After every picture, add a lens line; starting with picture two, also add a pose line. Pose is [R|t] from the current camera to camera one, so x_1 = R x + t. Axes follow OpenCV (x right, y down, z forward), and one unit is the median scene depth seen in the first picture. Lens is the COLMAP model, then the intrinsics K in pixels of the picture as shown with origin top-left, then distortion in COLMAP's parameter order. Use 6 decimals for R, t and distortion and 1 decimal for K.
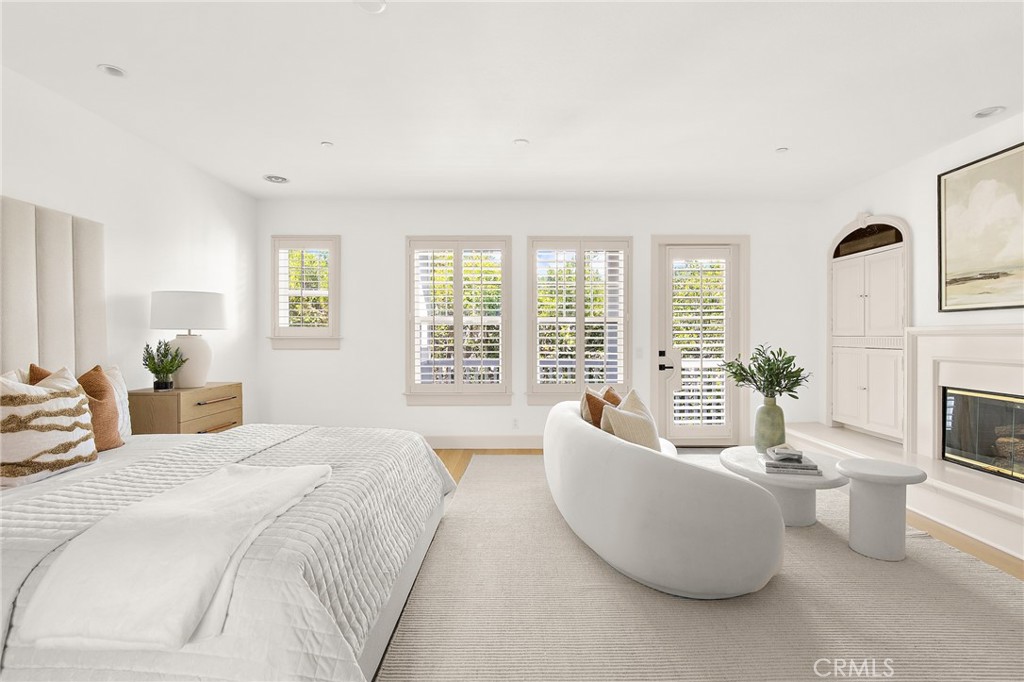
lens RADIAL K [[492.8, 0, 512.7], [0, 492.8, 338.4], [0, 0, 1]] dist [-0.002547, -0.000209]
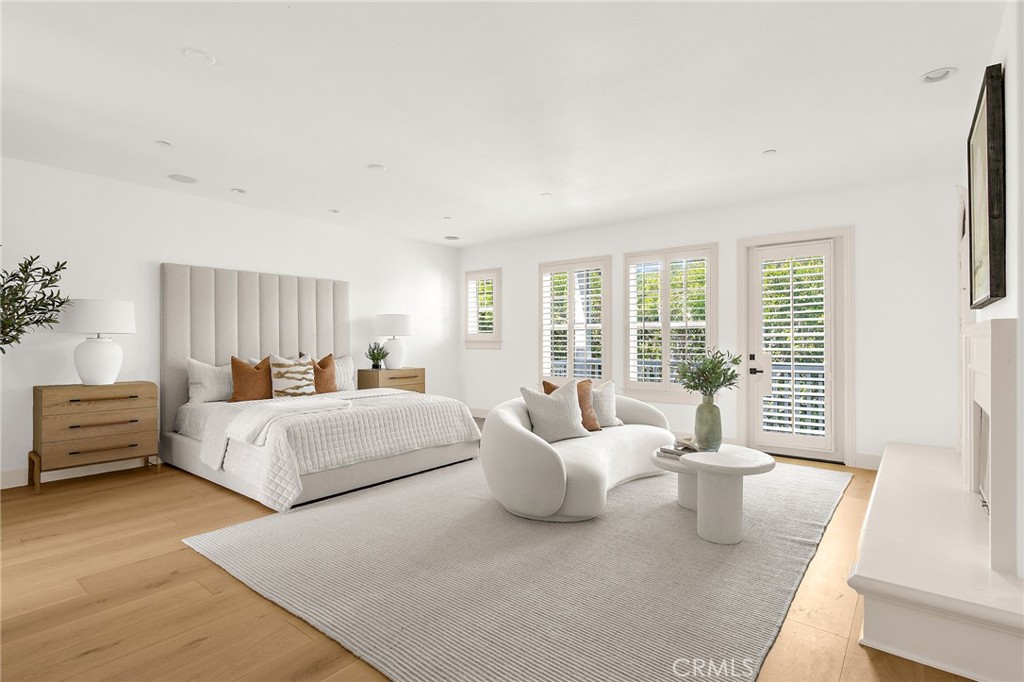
lens RADIAL K [[492.1, 0, 509.9], [0, 492.1, 344.7], [0, 0, 1]] dist [-0.003609, 0.000224]
pose [[0.777962, 0.005524, -0.628287, 0.762011], [-0.002945, 0.999982, 0.005146, 0.003243], [0.628304, -0.002153, 0.777965, -0.099855]]
